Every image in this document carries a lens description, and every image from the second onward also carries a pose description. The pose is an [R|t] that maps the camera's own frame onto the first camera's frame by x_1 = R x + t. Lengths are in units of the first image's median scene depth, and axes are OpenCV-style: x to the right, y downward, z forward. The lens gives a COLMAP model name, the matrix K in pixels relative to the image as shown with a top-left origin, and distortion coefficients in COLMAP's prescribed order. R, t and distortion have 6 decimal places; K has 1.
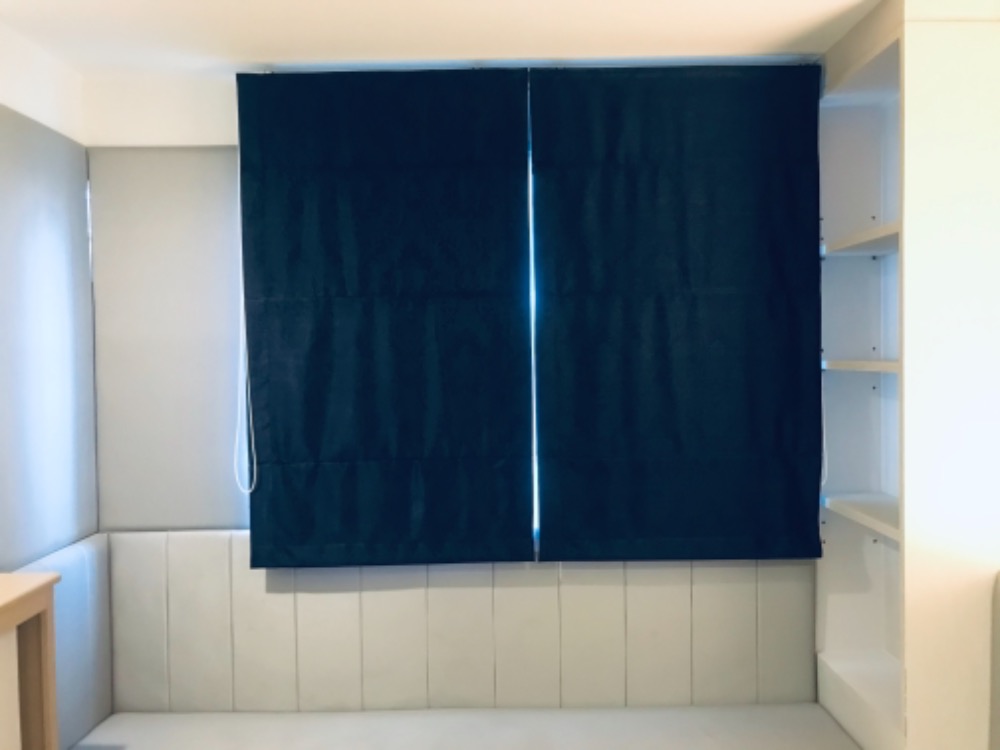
lens RADIAL K [[838.8, 0, 502.3], [0, 838.8, 378.9], [0, 0, 1]] dist [0.106267, -0.100769]
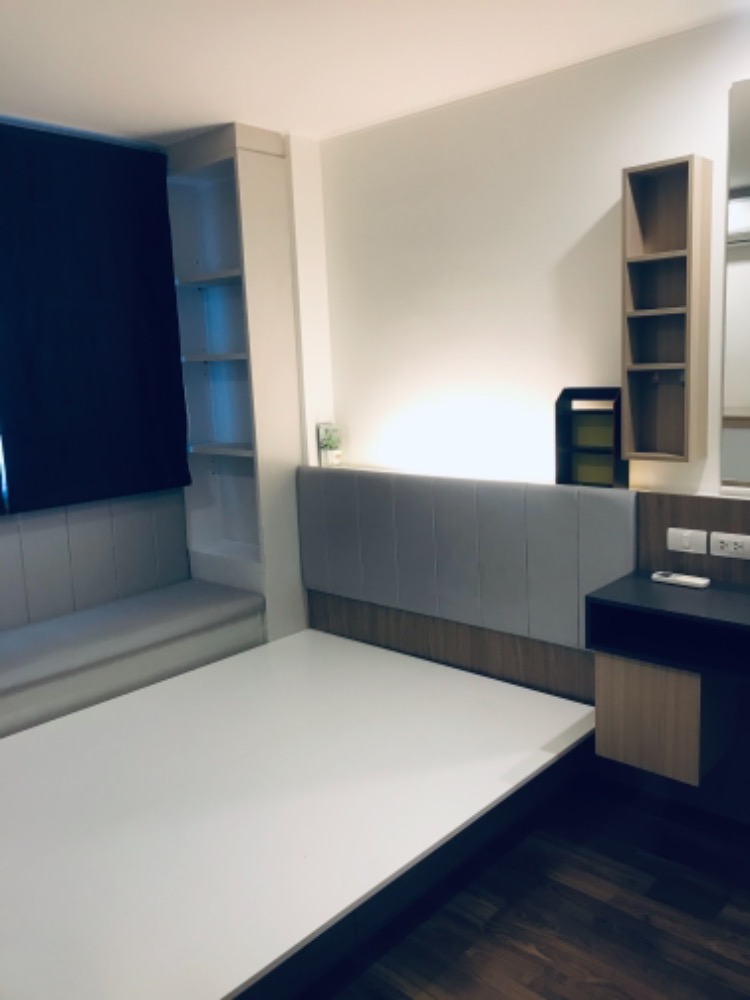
lens RADIAL K [[838.8, 0, 368.7], [0, 838.8, 486.9], [0, 0, 1]] dist [0.106267, -0.100769]
pose [[0.679184, -0.122237, 0.723718, -0.520196], [0.053478, 0.991655, 0.117305, 0.050763], [-0.732017, -0.040969, 0.680053, -0.285511]]
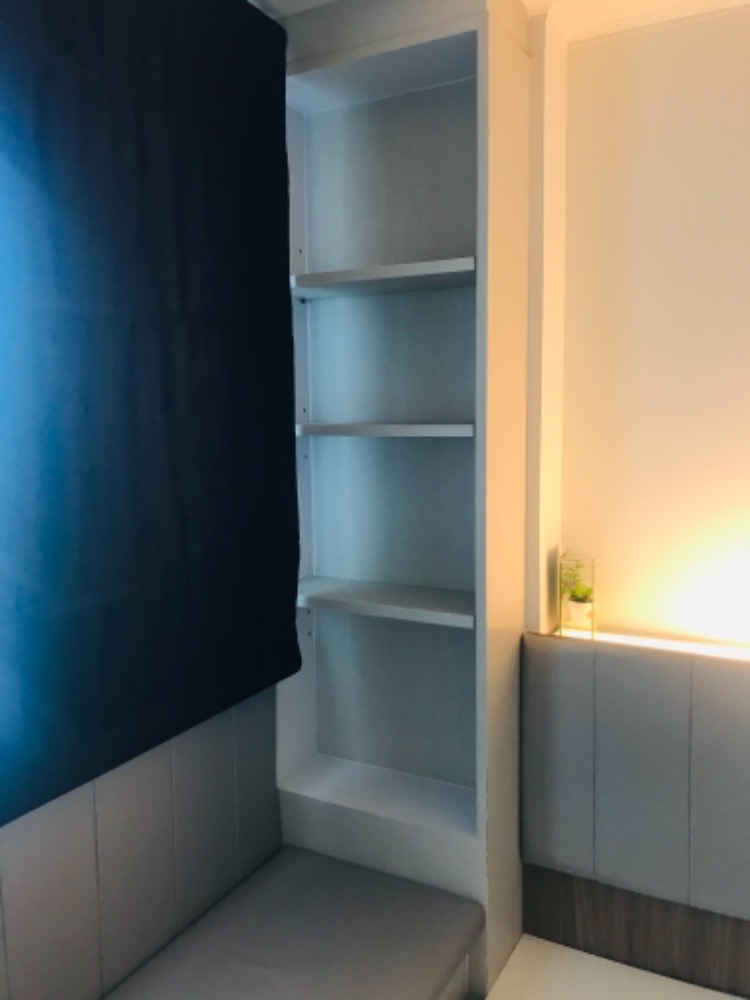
lens RADIAL K [[842.4, 0, 376.5], [0, 842.4, 489.4], [0, 0, 1]] dist [0.087136, -0.115632]
pose [[0.489107, -0.088620, 0.867710, -0.270232], [0.034767, 0.996015, 0.082127, -0.023685], [-0.871531, -0.010001, 0.490239, 0.542240]]
